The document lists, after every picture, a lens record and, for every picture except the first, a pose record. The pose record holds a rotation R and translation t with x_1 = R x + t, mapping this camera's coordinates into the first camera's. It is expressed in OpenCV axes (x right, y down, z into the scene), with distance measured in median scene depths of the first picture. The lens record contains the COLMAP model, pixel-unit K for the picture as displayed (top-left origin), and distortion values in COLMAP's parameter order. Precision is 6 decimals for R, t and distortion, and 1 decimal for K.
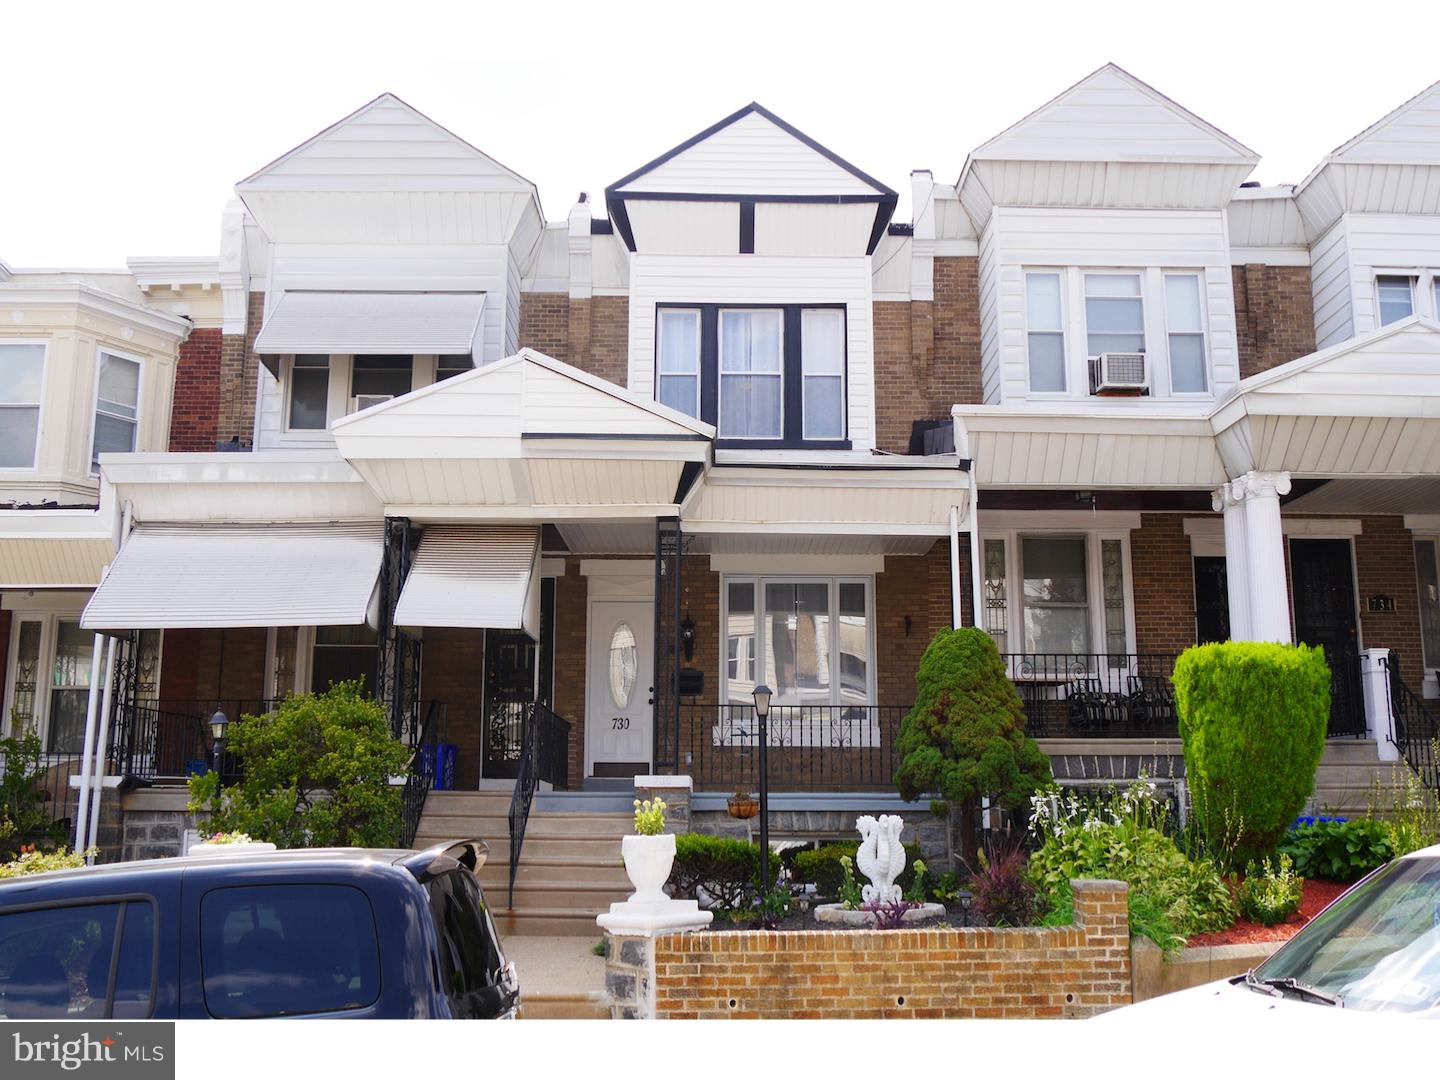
lens RADIAL K [[1244.8, 0, 691.7], [0, 1244.8, 490.5], [0, 0, 1]] dist [-0.035532, 0.006286]
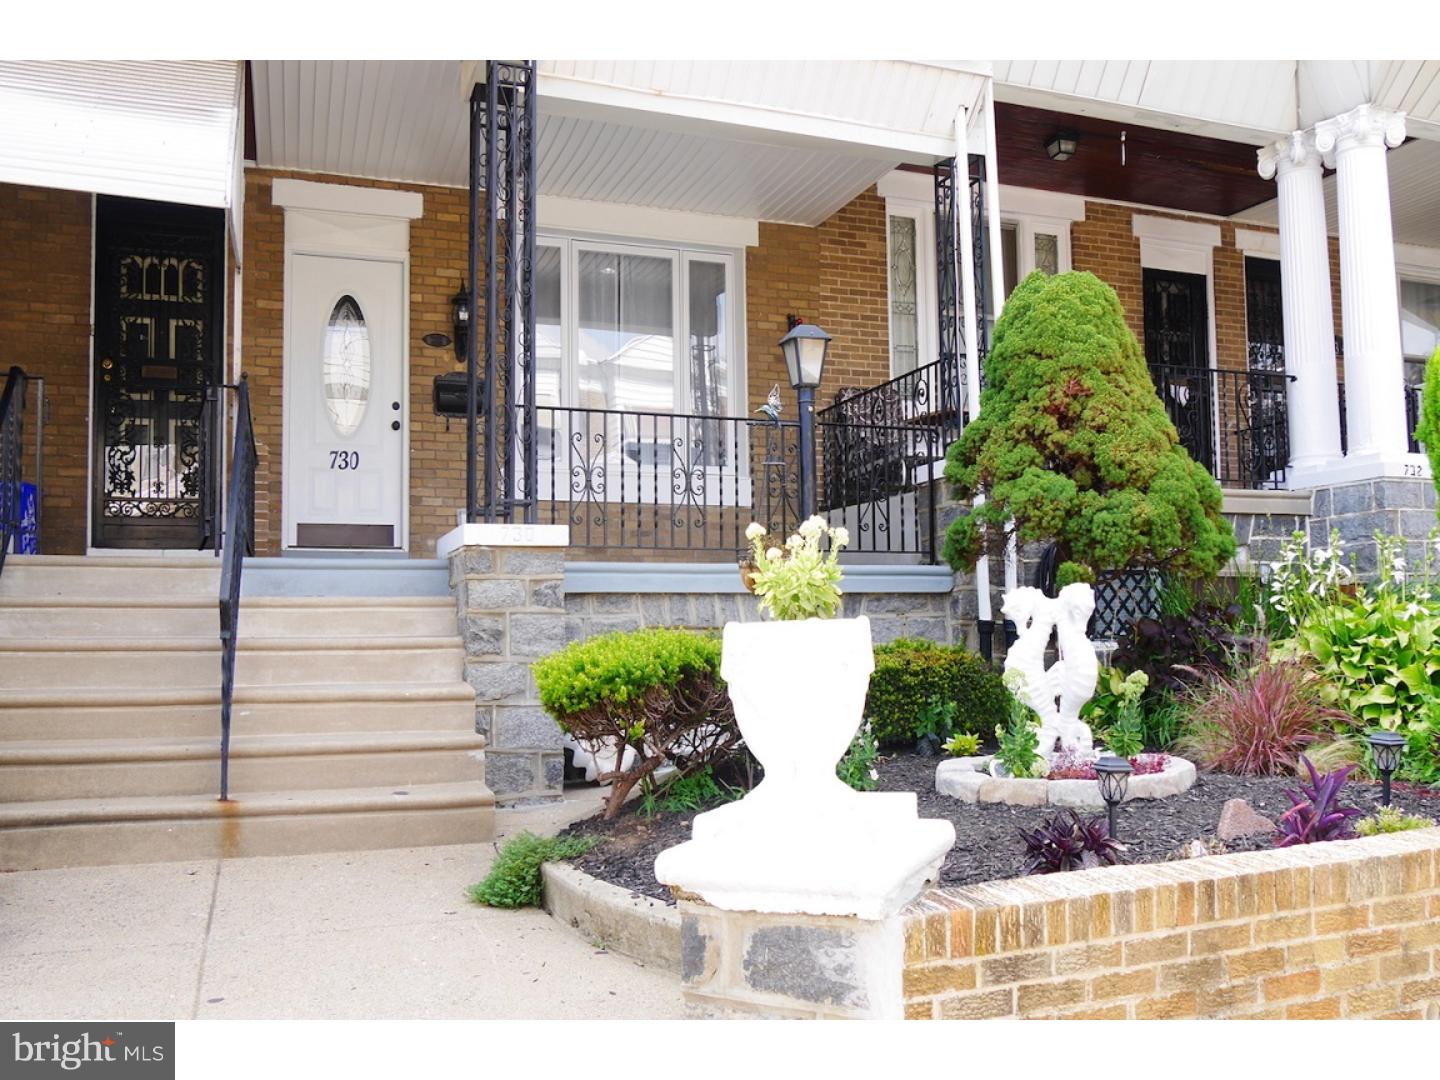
lens RADIAL K [[1251.0, 0, 684.7], [0, 1251.0, 482.7], [0, 0, 1]] dist [-0.037808, 0.009342]
pose [[0.940798, 0.025145, 0.338033, -0.148679], [-0.071354, 0.989590, 0.124978, 0.158606], [-0.331372, -0.141699, 0.932799, 0.552463]]
